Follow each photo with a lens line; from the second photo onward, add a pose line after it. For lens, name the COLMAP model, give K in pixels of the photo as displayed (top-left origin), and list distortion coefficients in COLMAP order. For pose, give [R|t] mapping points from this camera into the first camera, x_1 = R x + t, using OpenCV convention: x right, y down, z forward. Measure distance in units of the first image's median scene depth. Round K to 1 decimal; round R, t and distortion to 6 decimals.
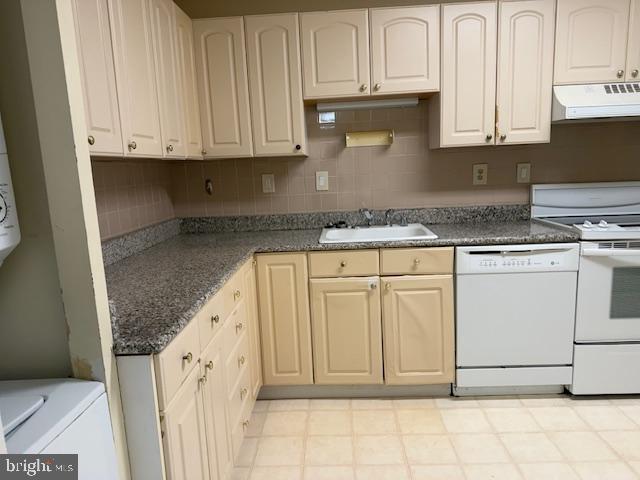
lens RADIAL K [[452.7, 0, 318.5], [0, 452.7, 243.4], [0, 0, 1]] dist [0.008517, -0.006697]
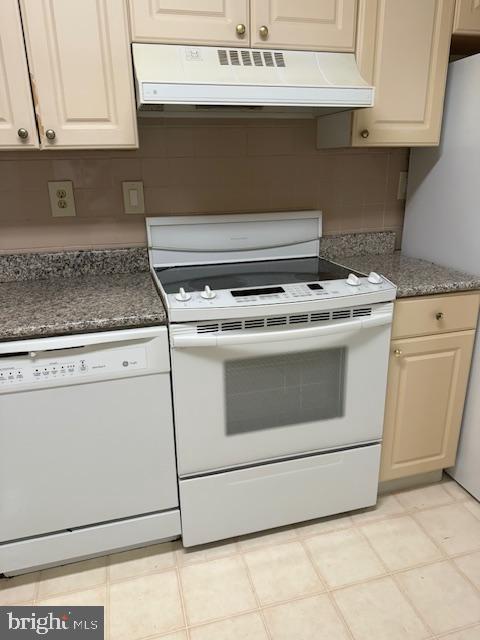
lens RADIAL K [[452.7, 0, 240.0], [0, 452.7, 320.0], [0, 0, 1]] dist [0.008517, -0.006697]
pose [[0.954944, -0.074418, 0.287305, 0.461575], [0.031312, 0.987913, 0.151816, -0.089655], [-0.295131, -0.135980, 0.945731, 0.385753]]
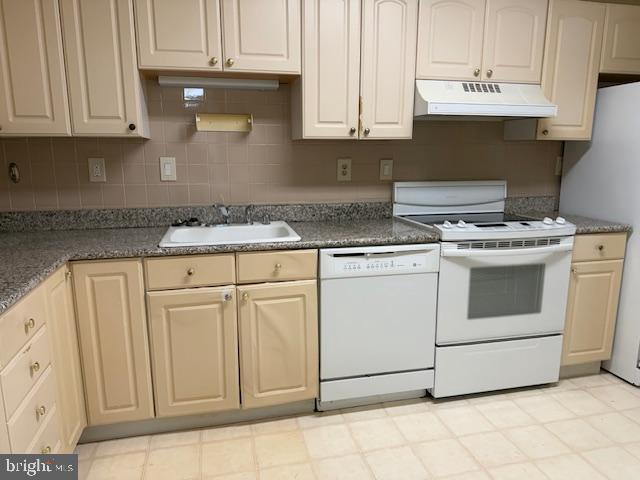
lens RADIAL K [[446.2, 0, 320.0], [0, 446.2, 240.0], [0, 0, 1]] dist [0.143576, -0.195672]
pose [[0.959484, -0.010088, 0.281584, 0.048693], [0.005166, 0.999821, 0.018218, -0.026145], [-0.281717, -0.016025, 0.959364, 0.128868]]
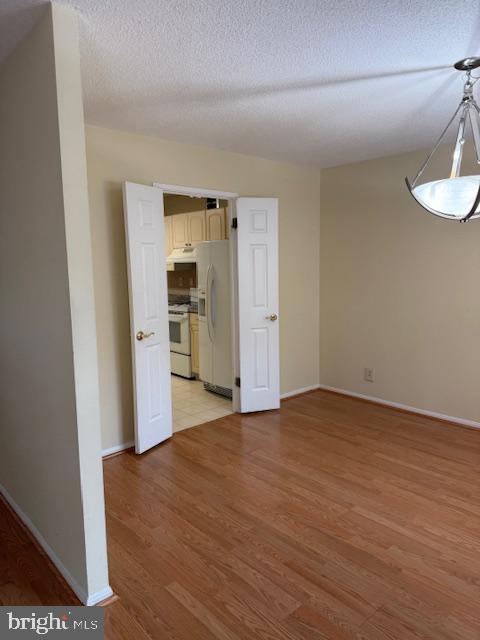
lens RADIAL K [[452.7, 0, 240.0], [0, 452.7, 320.0], [0, 0, 1]] dist [0.008517, -0.006697]
pose [[0.699522, 0.122604, -0.704015, 2.627850], [-0.134331, 0.990170, 0.038965, -0.101104], [0.701872, 0.067315, 0.709115, -0.514946]]
